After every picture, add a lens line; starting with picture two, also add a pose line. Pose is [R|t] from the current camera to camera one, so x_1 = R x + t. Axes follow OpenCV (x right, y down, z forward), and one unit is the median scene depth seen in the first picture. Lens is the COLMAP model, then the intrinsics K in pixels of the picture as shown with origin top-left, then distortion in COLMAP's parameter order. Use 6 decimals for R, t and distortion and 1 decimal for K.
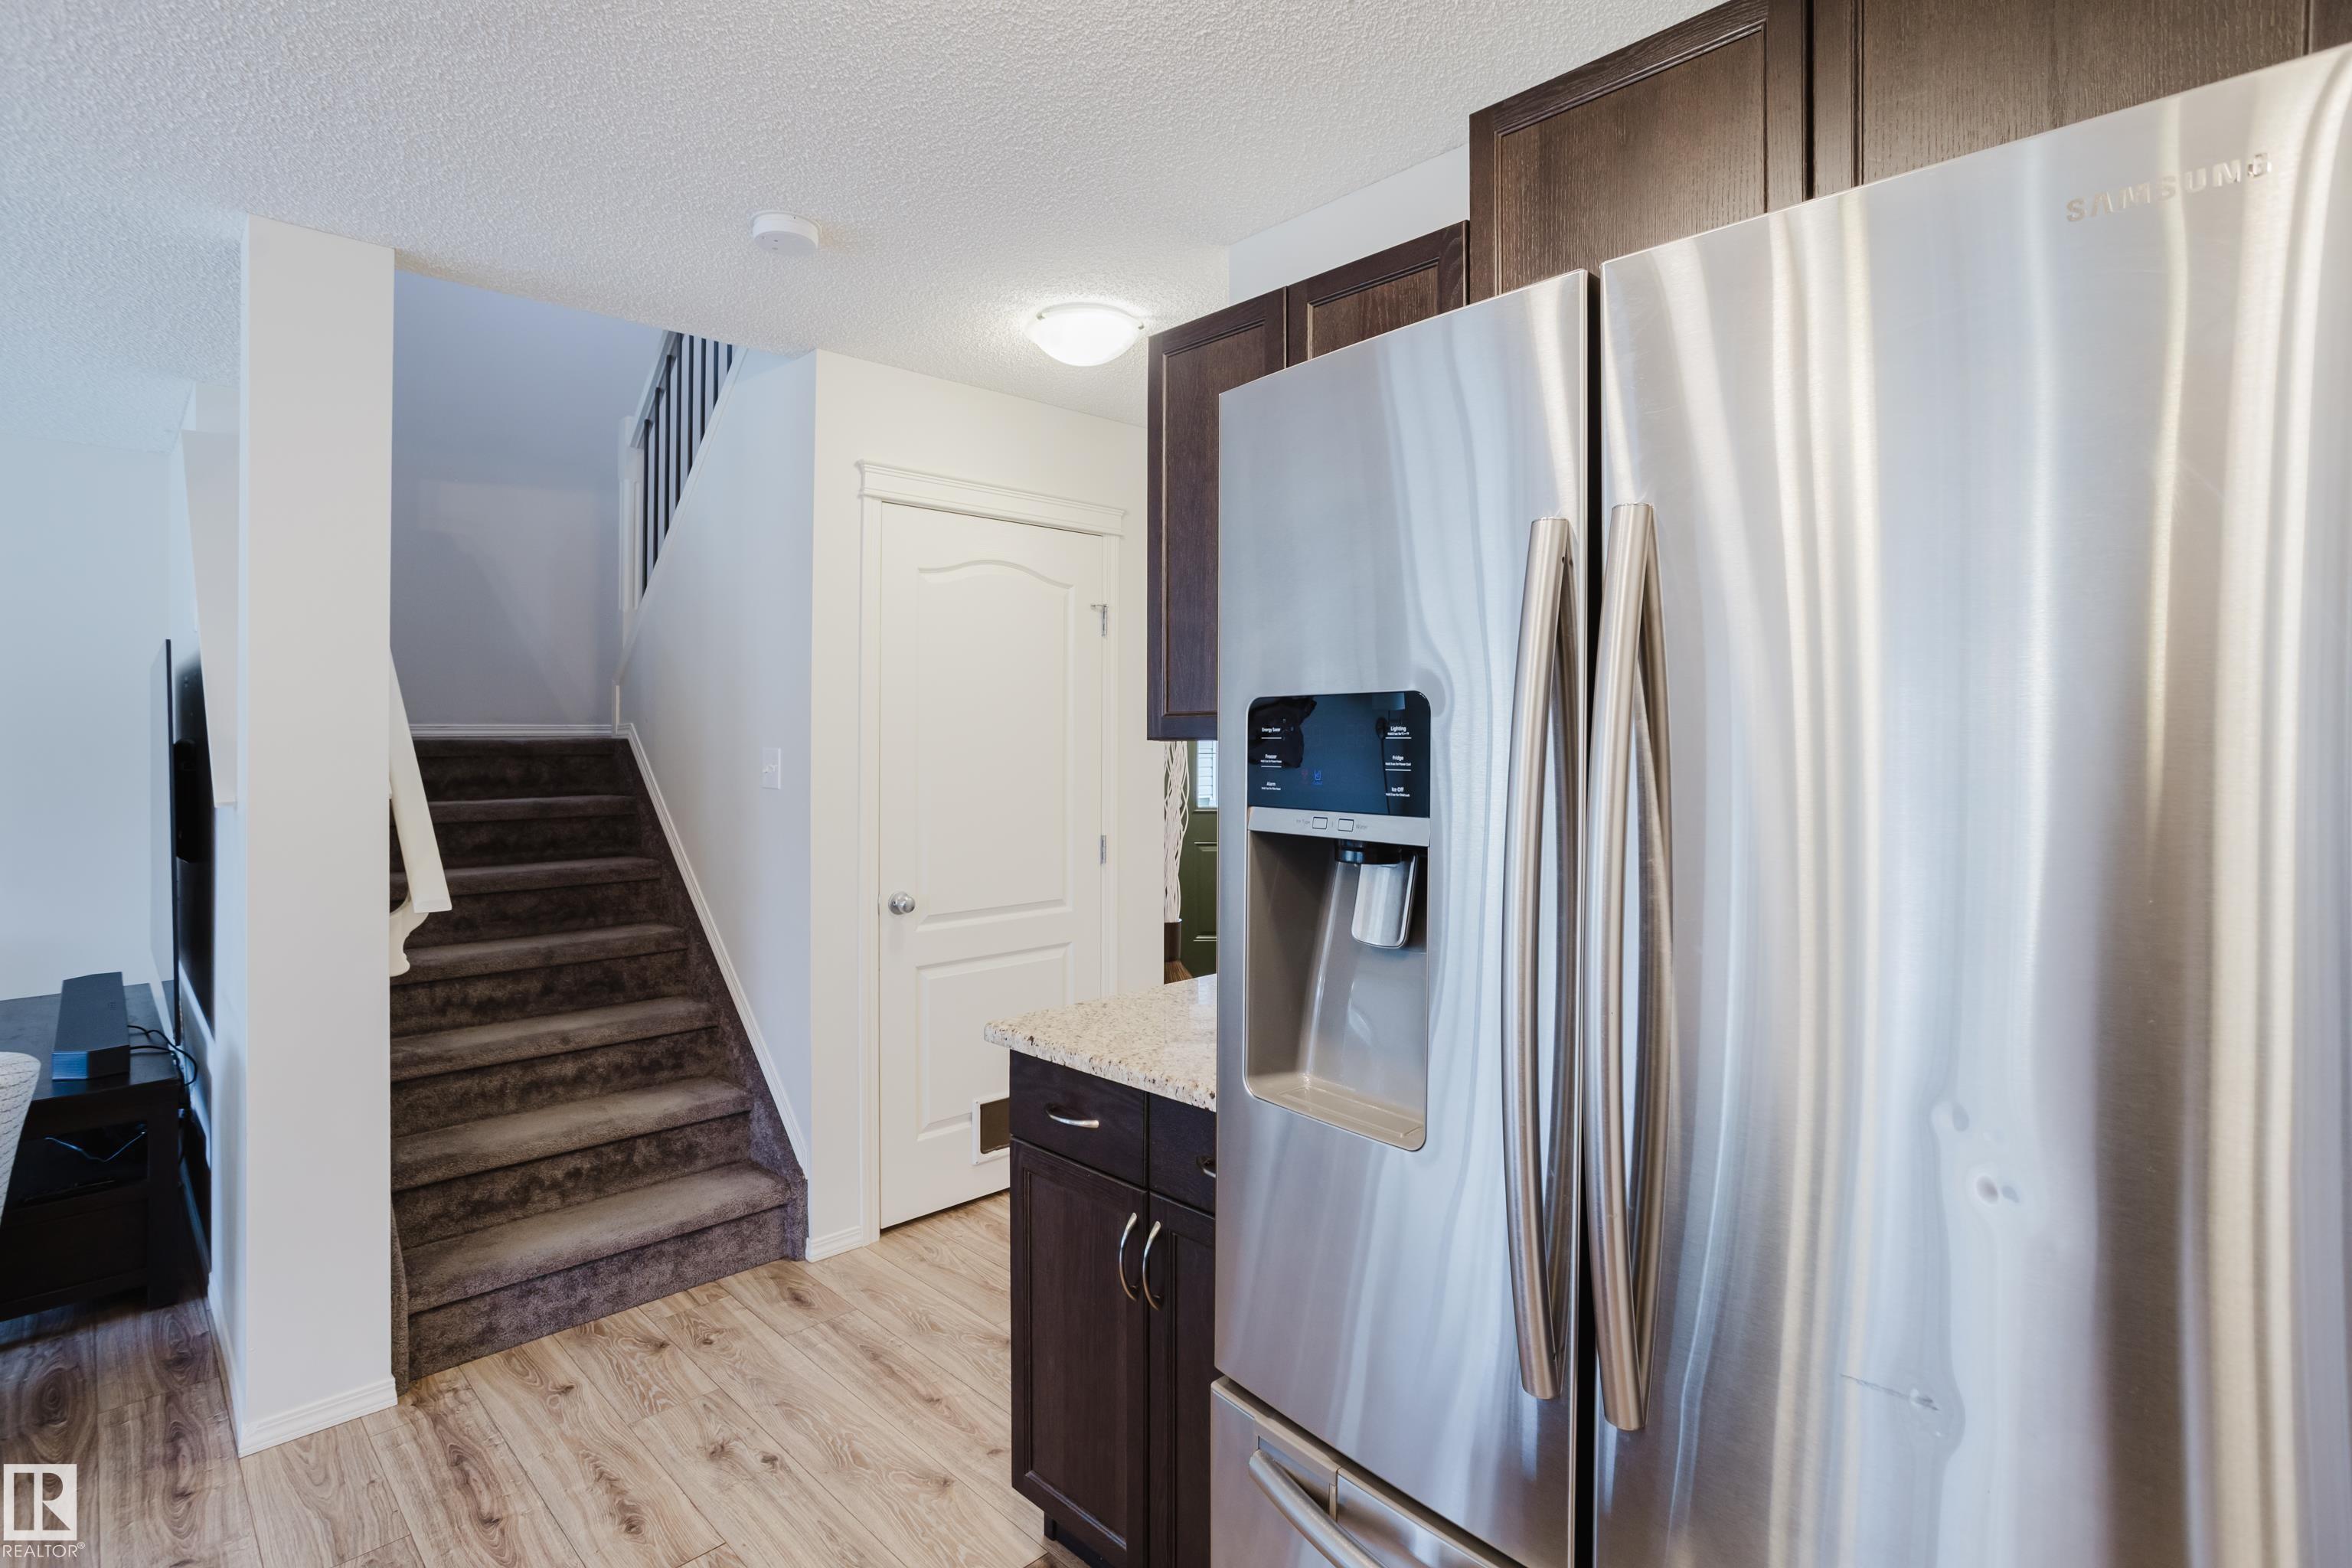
lens RADIAL K [[1127.1, 0, 1171.5], [0, 1127.1, 740.5], [0, 0, 1]] dist [-0.000997, -0.000026]
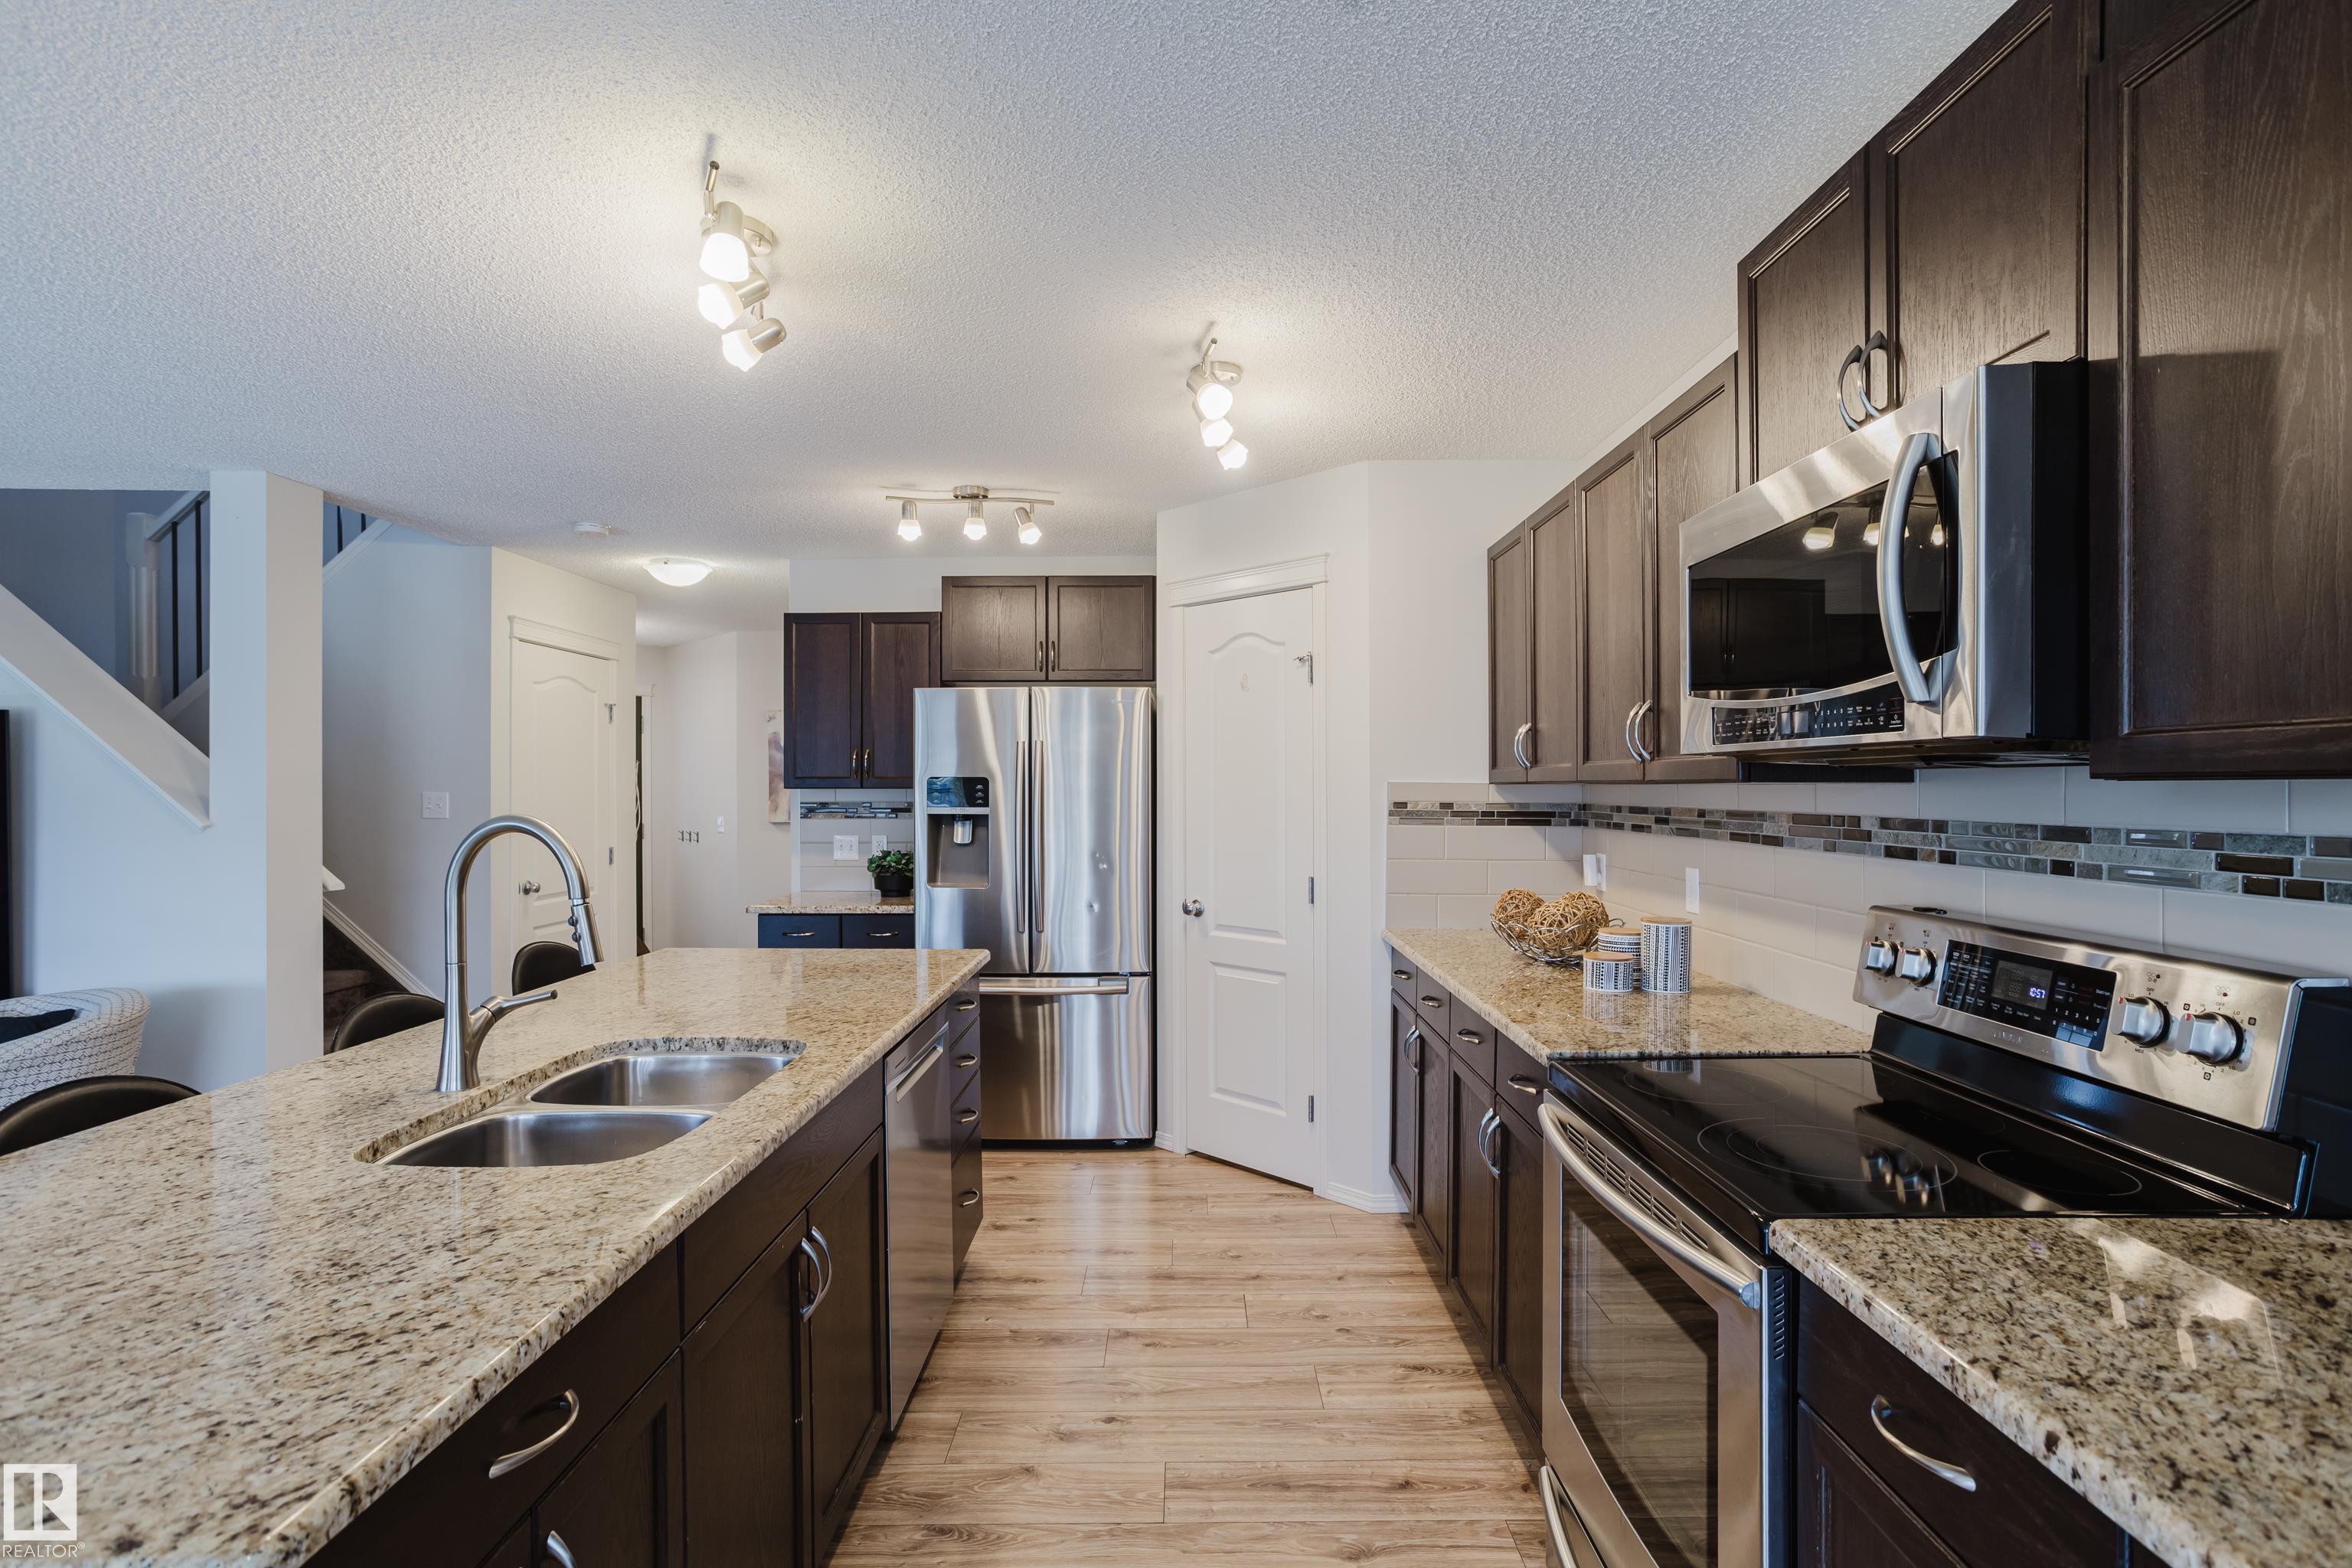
lens RADIAL K [[1150.1, 0, 1174.7], [0, 1150.1, 769.9], [0, 0, 1]] dist [-0.052016, 0.032731]
pose [[0.699865, 0.004837, 0.714258, -1.199101], [0.001962, 0.999960, -0.008694, -0.016257], [-0.714272, 0.007486, 0.699828, -1.273950]]
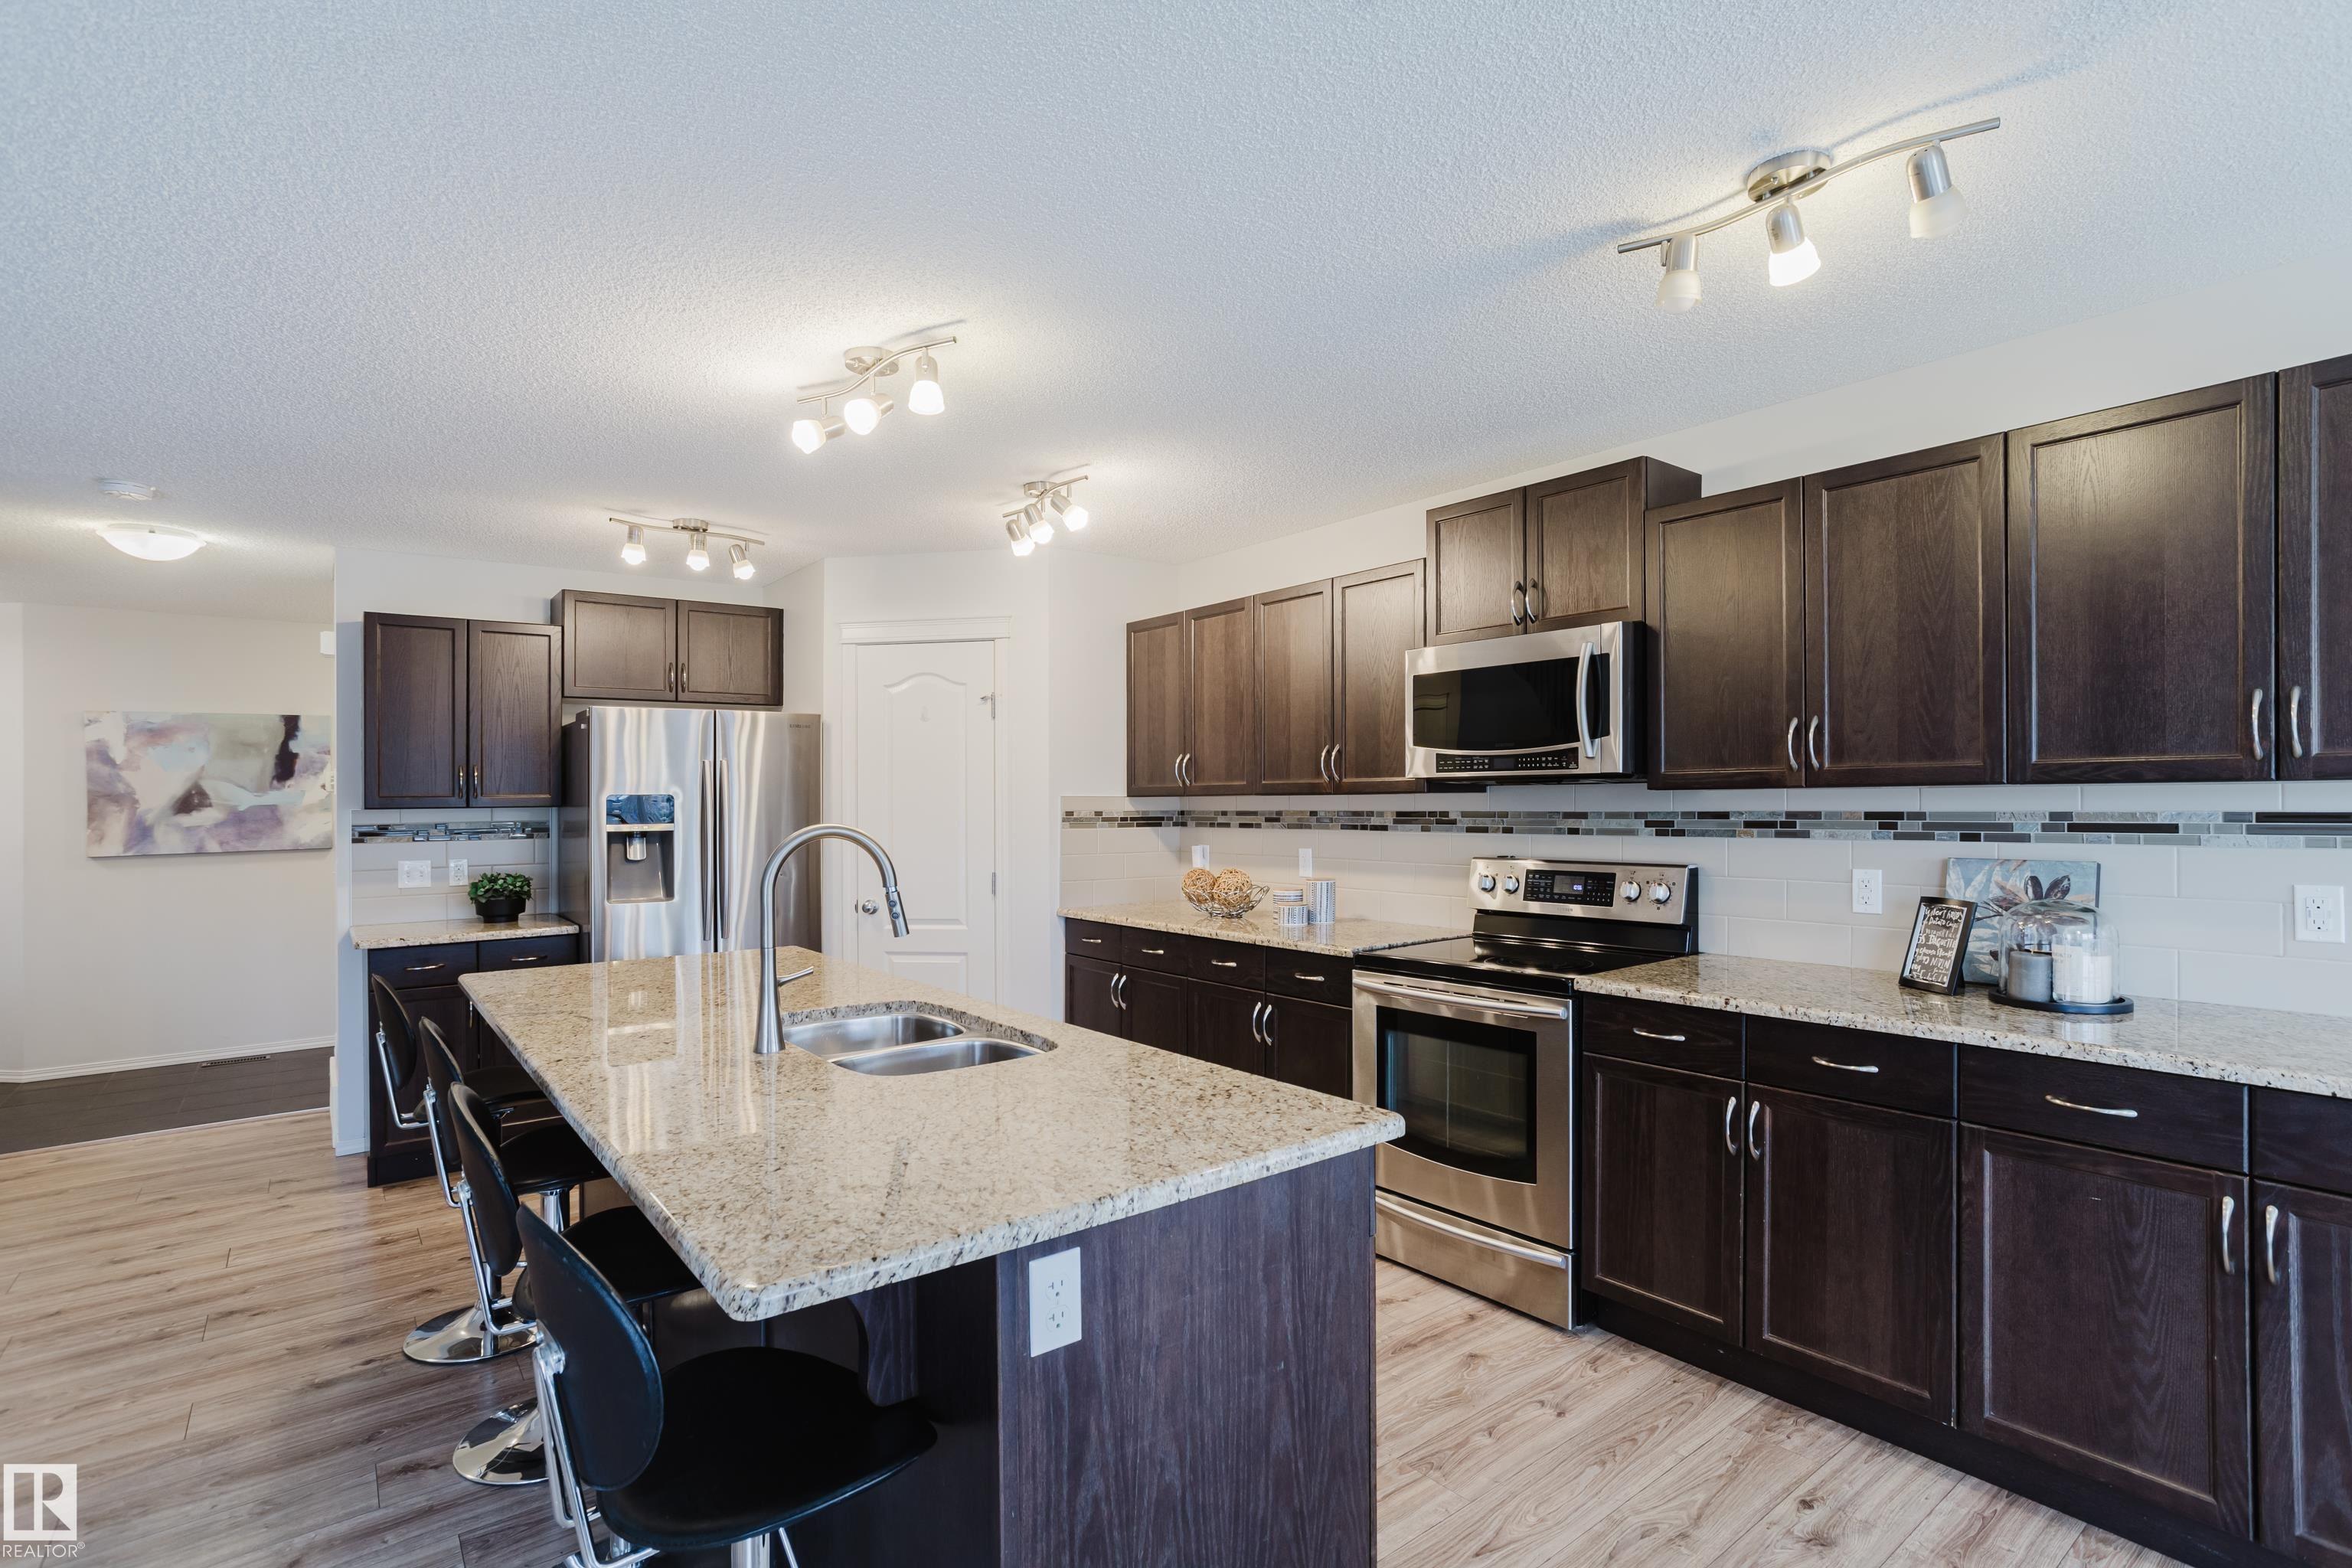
lens RADIAL K [[1146.3, 0, 1197.9], [0, 1146.3, 789.5], [0, 0, 1]] dist [-0.047190, 0.031762]
pose [[0.100199, 0.001446, 0.994966, -2.021524], [0.009046, 0.999956, -0.002365, -0.017929], [-0.994926, 0.009237, 0.100182, -0.748282]]
